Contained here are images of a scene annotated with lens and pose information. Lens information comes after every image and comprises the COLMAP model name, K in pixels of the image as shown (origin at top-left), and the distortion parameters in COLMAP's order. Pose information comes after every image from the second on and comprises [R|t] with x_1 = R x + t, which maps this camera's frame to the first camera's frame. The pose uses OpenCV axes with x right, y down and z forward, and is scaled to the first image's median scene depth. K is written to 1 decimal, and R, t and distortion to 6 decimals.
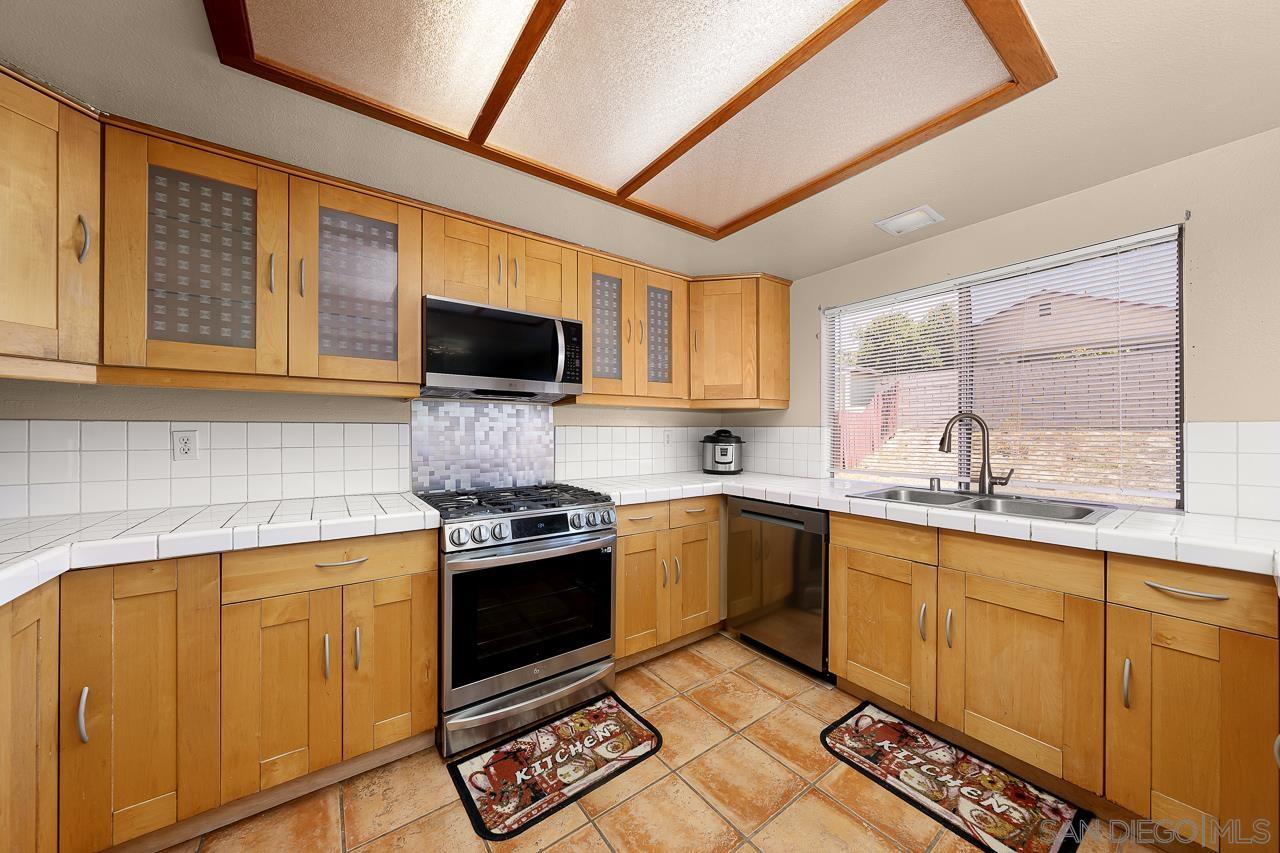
lens RADIAL K [[439.6, 0, 645.3], [0, 439.6, 431.4], [0, 0, 1]] dist [-0.005505, 0.000061]
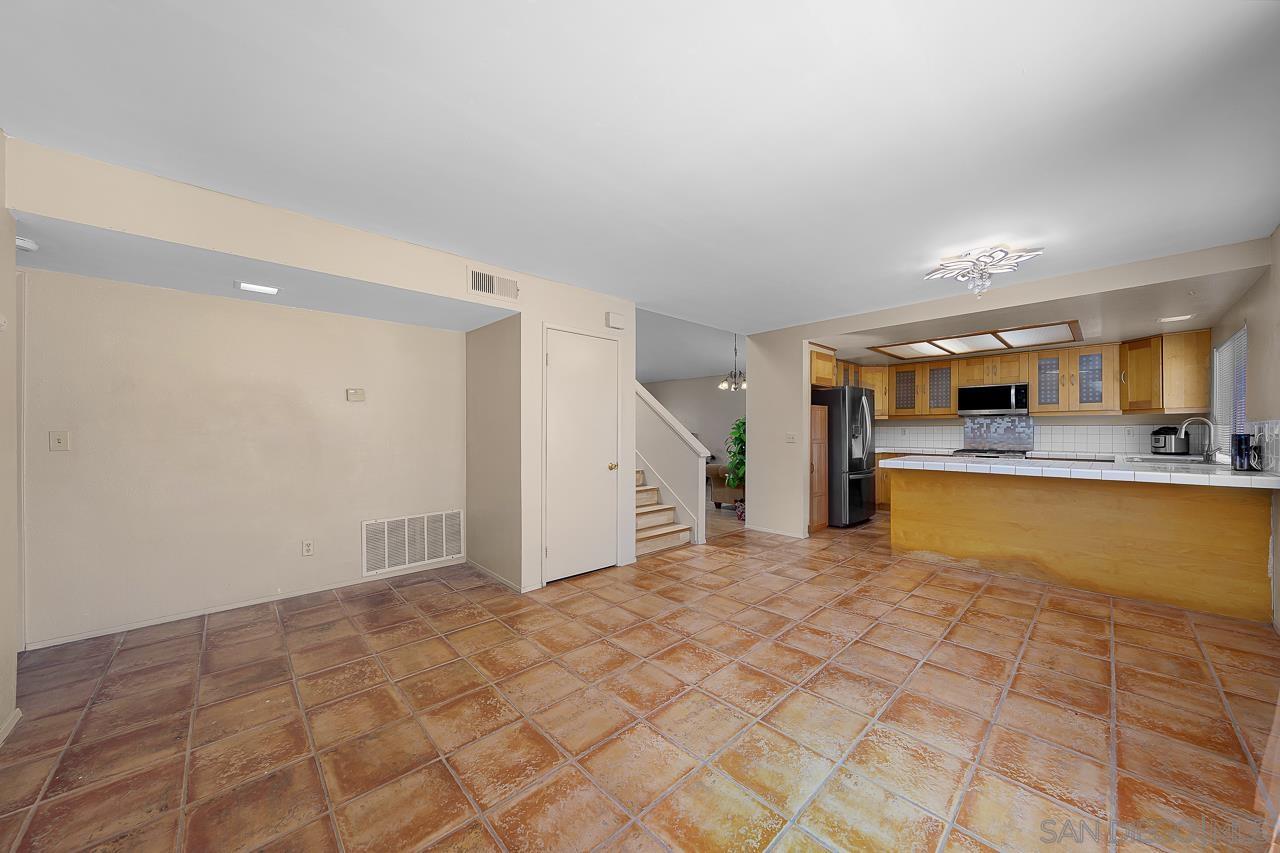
lens RADIAL K [[441.9, 0, 649.9], [0, 441.9, 430.6], [0, 0, 1]] dist [-0.002485, 0.000031]
pose [[0.125092, 0.002083, -0.992143, 2.407377], [0.002662, 0.999993, 0.002435, 0.001862], [0.992142, -0.002945, 0.125086, -1.648611]]
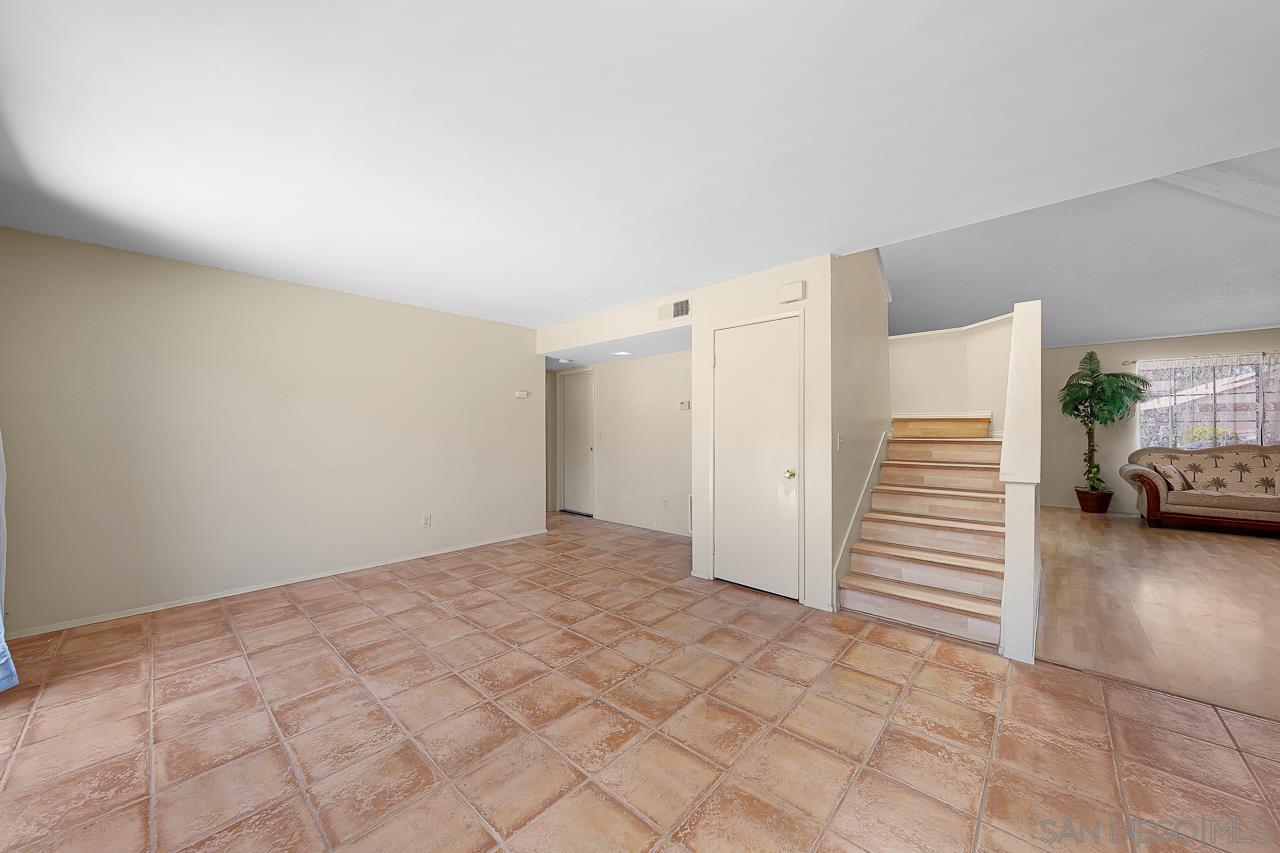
lens RADIAL K [[456.5, 0, 645.3], [0, 456.5, 430.7], [0, 0, 1]] dist [-0.003242, 0.000156]
pose [[-0.981228, 0.005521, -0.192772, 1.249130], [0.005859, 0.999982, -0.001184, 0.012233], [0.192762, -0.002291, -0.981243, -0.075219]]
